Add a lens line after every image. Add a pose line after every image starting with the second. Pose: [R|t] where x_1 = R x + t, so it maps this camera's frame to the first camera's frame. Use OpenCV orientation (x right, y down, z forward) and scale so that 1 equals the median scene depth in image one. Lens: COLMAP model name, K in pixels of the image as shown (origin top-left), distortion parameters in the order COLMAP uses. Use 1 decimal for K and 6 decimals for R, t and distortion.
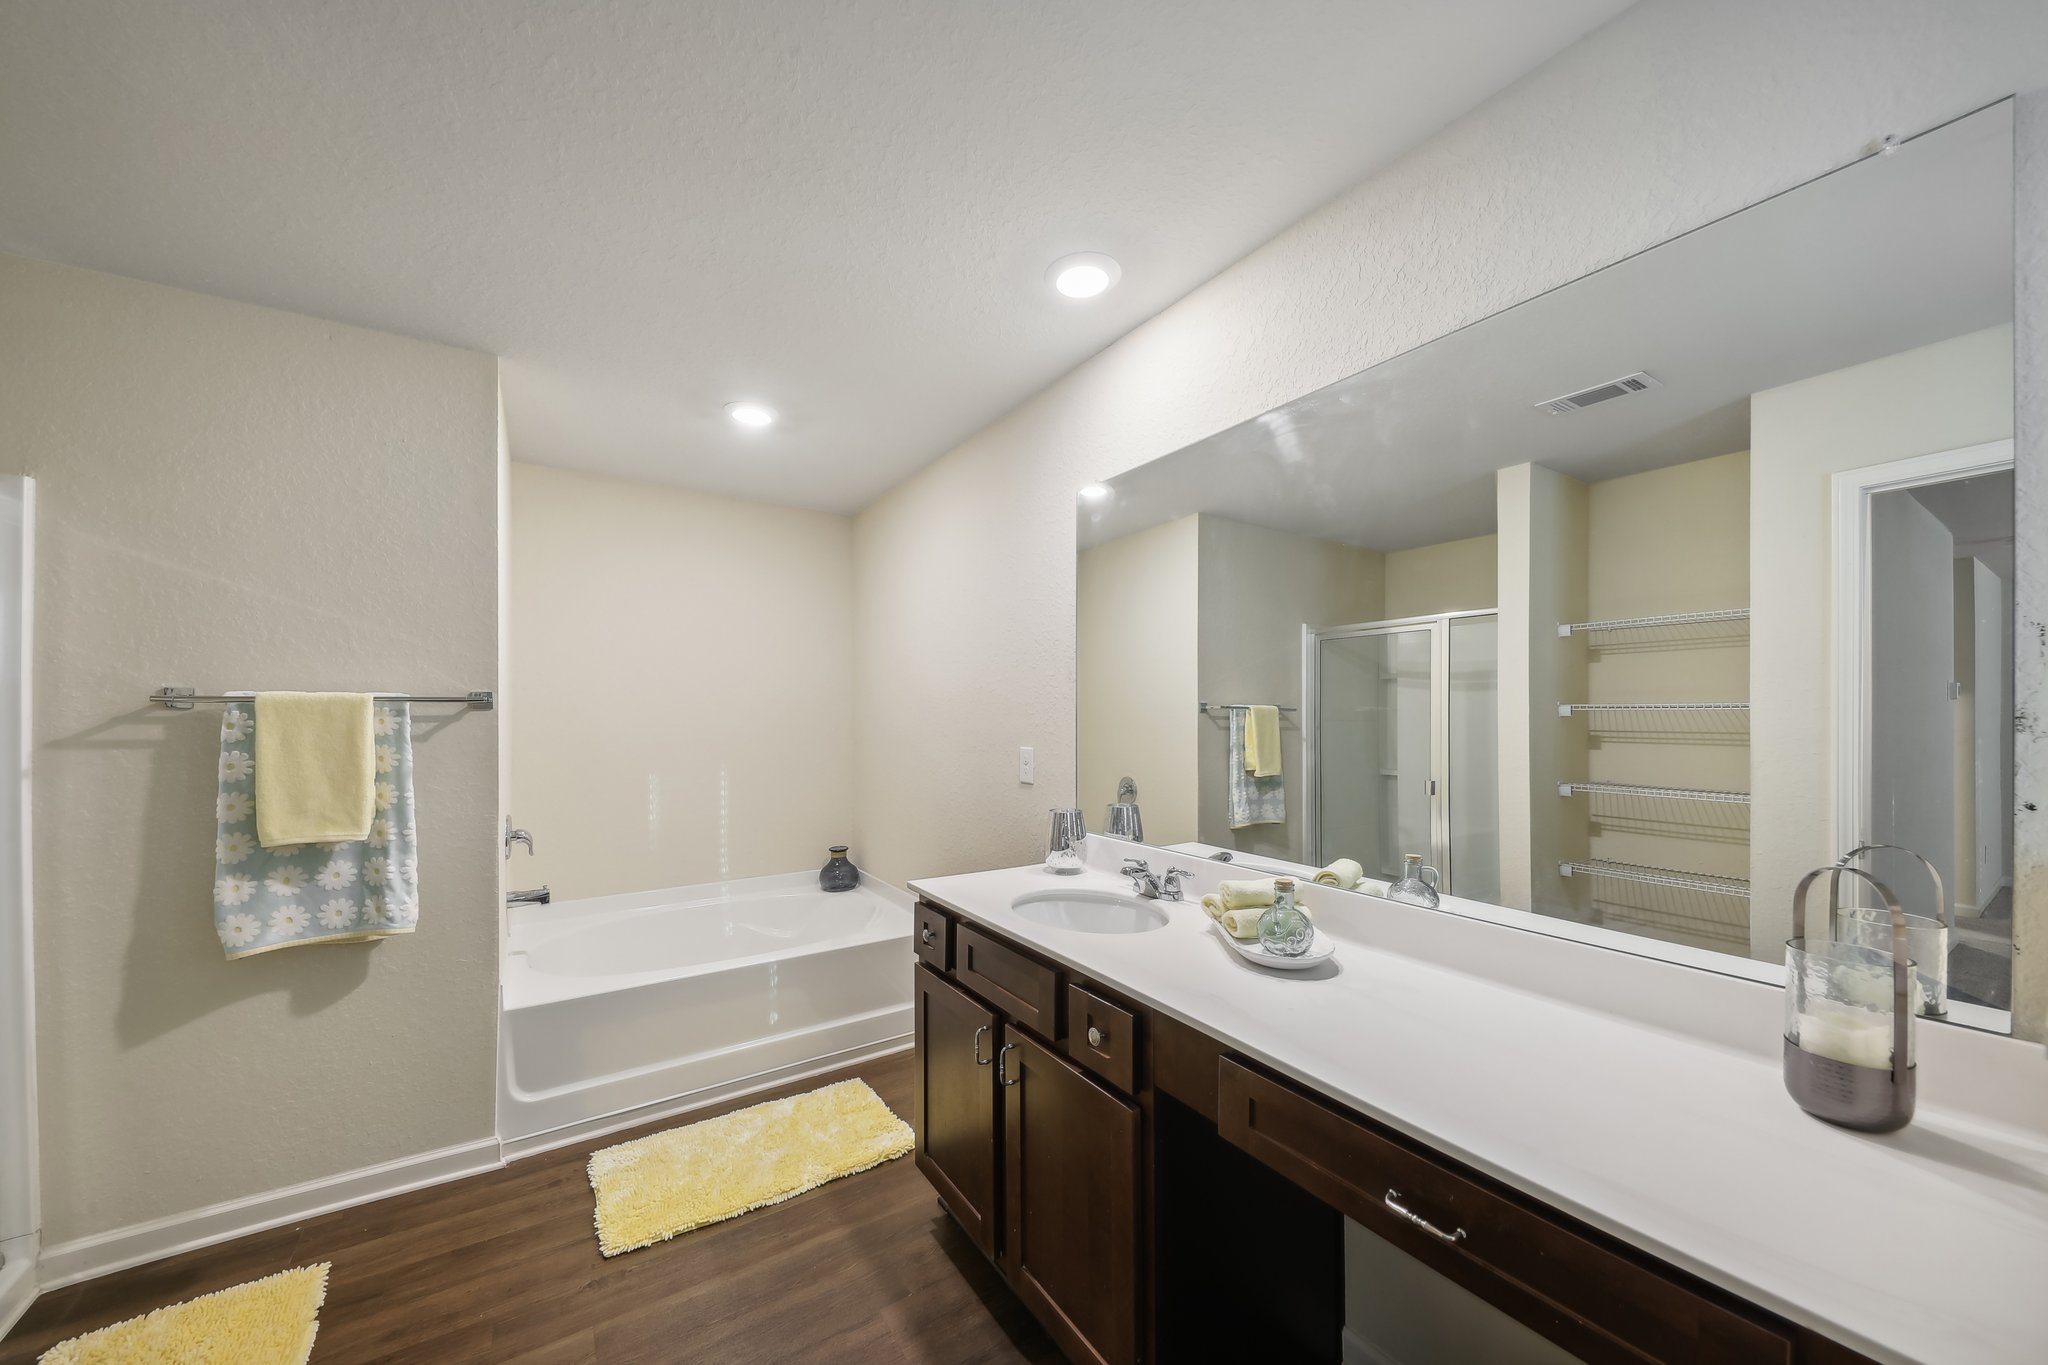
lens RADIAL K [[721.5, 0, 1005.1], [0, 721.5, 707.2], [0, 0, 1]] dist [0.036150, -0.017587]
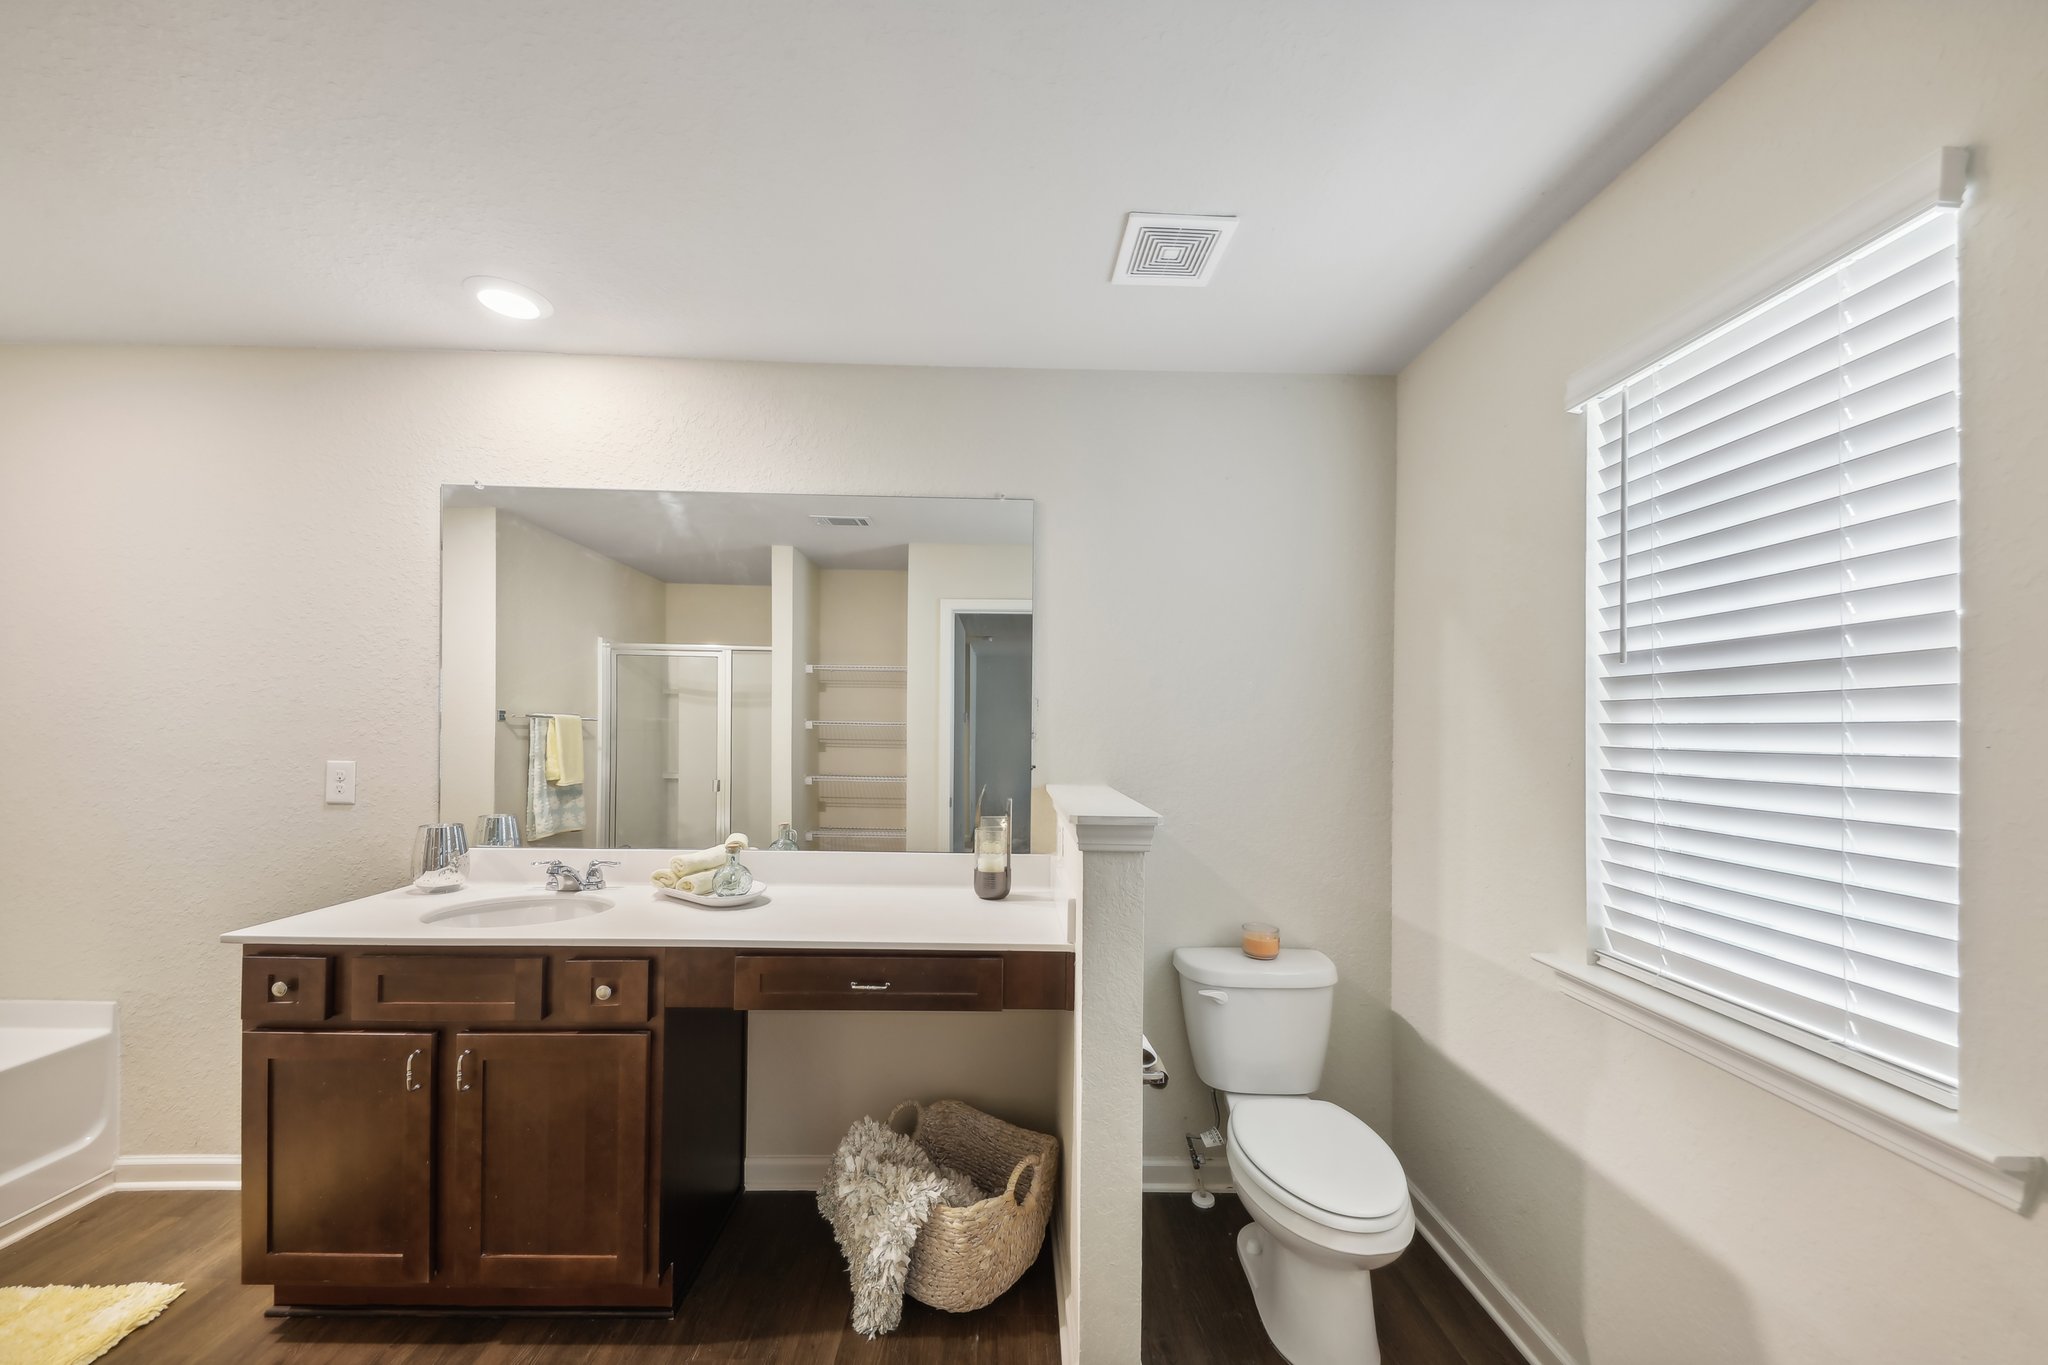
lens RADIAL K [[727.8, 0, 1025.7], [0, 727.8, 721.2], [0, 0, 1]] dist [0.000258, 0.000025]
pose [[0.513686, 0.018721, 0.857774, -0.282223], [-0.023150, 0.999700, -0.007956, -0.001106], [-0.857666, -0.015770, 0.513966, -0.105753]]
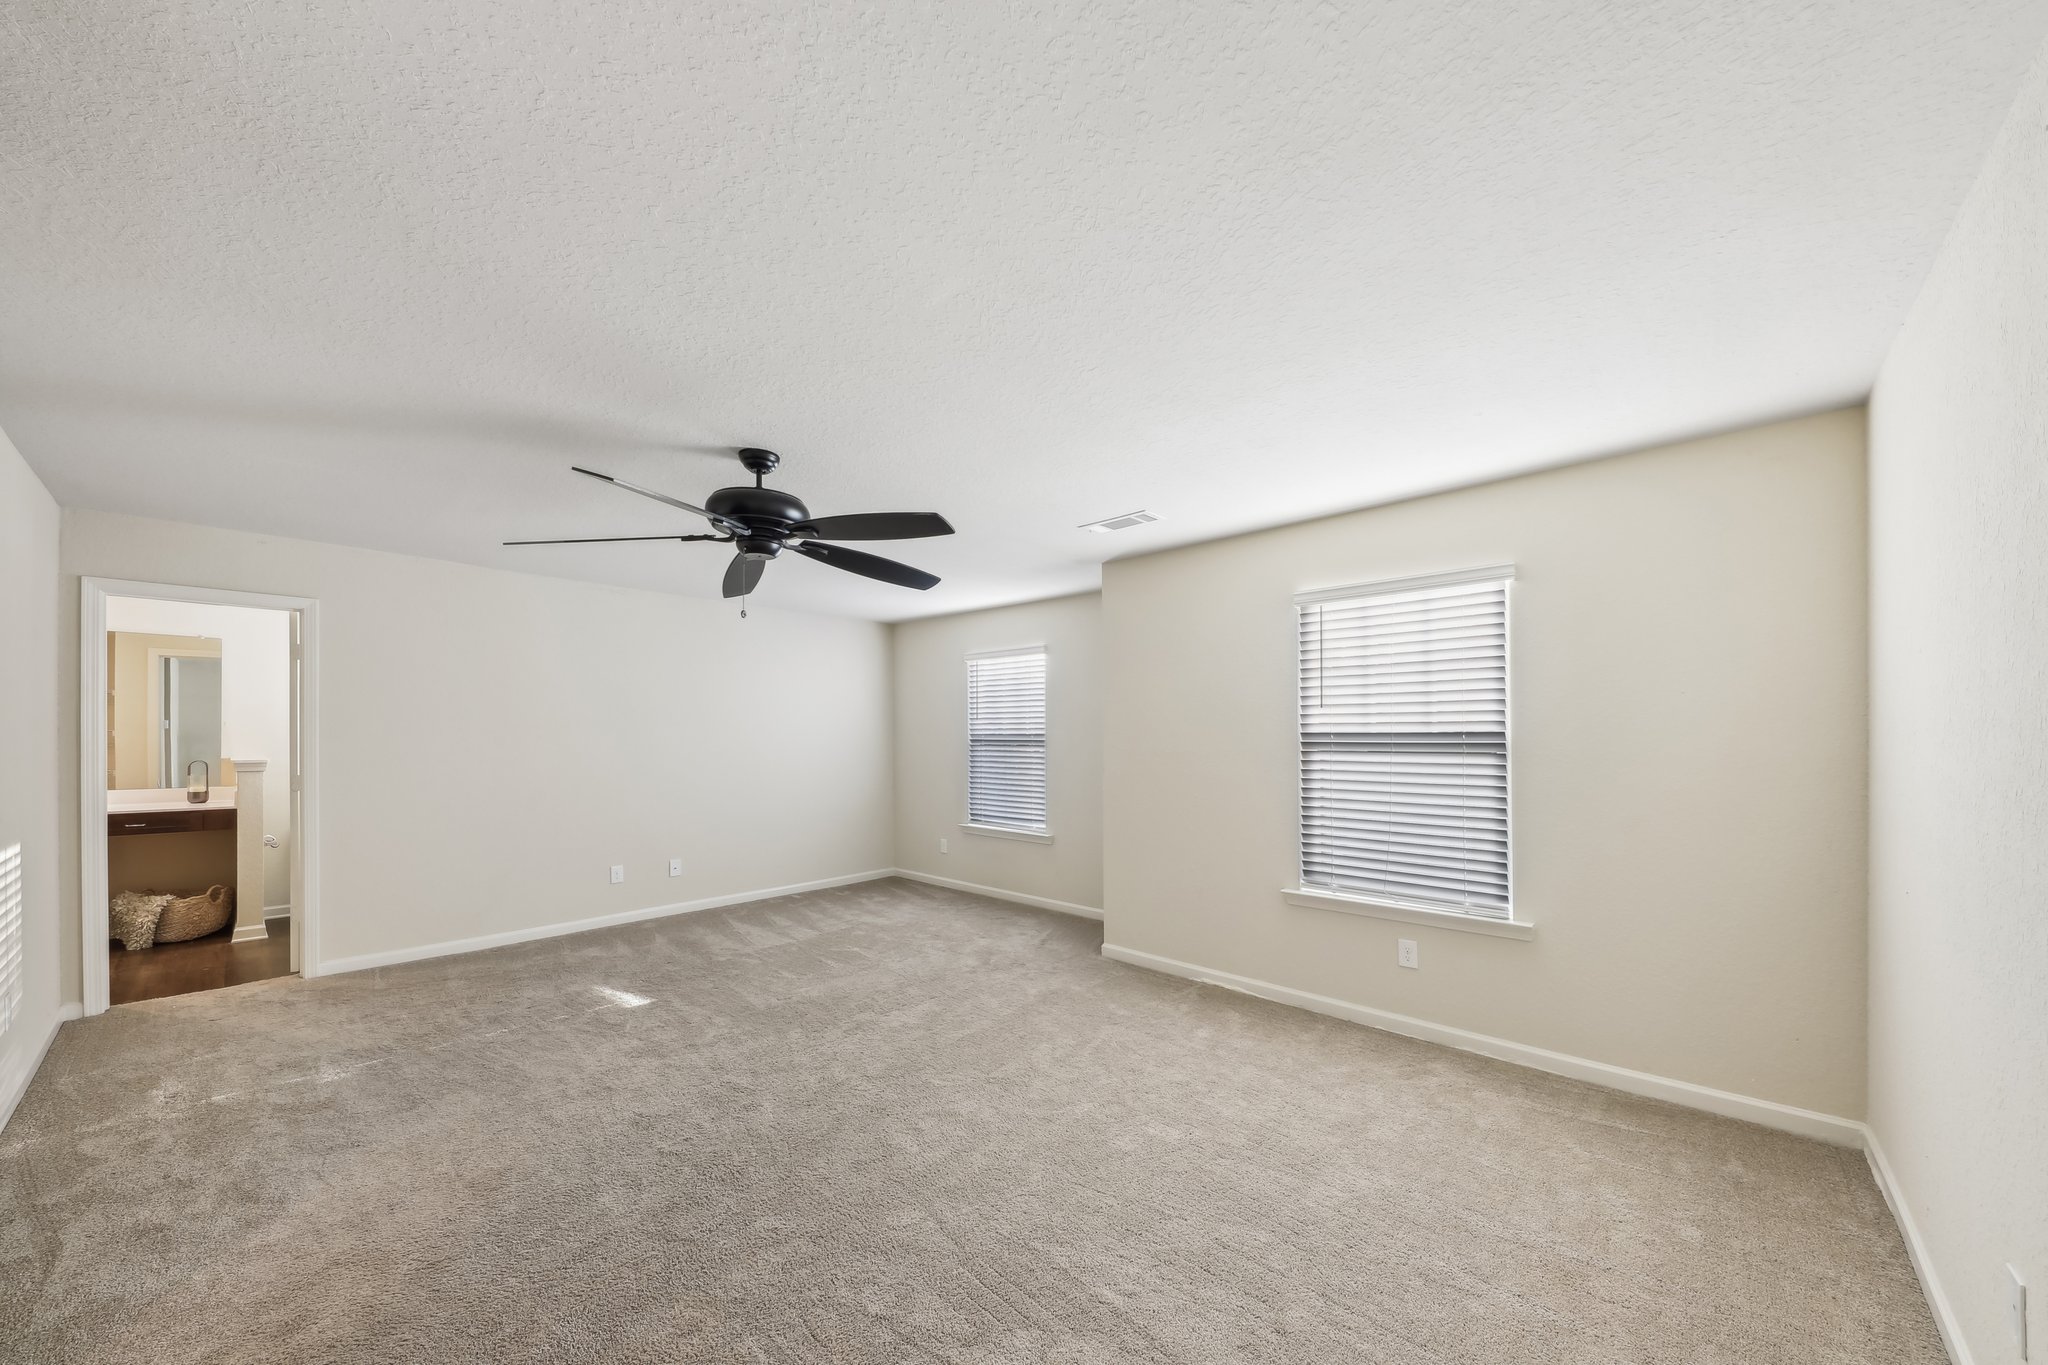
lens RADIAL K [[724.8, 0, 1026.9], [0, 724.8, 727.3], [0, 0, 1]] dist [-0.018734, -0.000297]
pose [[-0.274239, 0.015147, 0.961542, -2.033712], [-0.007281, 0.999815, -0.017826, -0.000397], [-0.961634, -0.011890, -0.274077, -1.276958]]
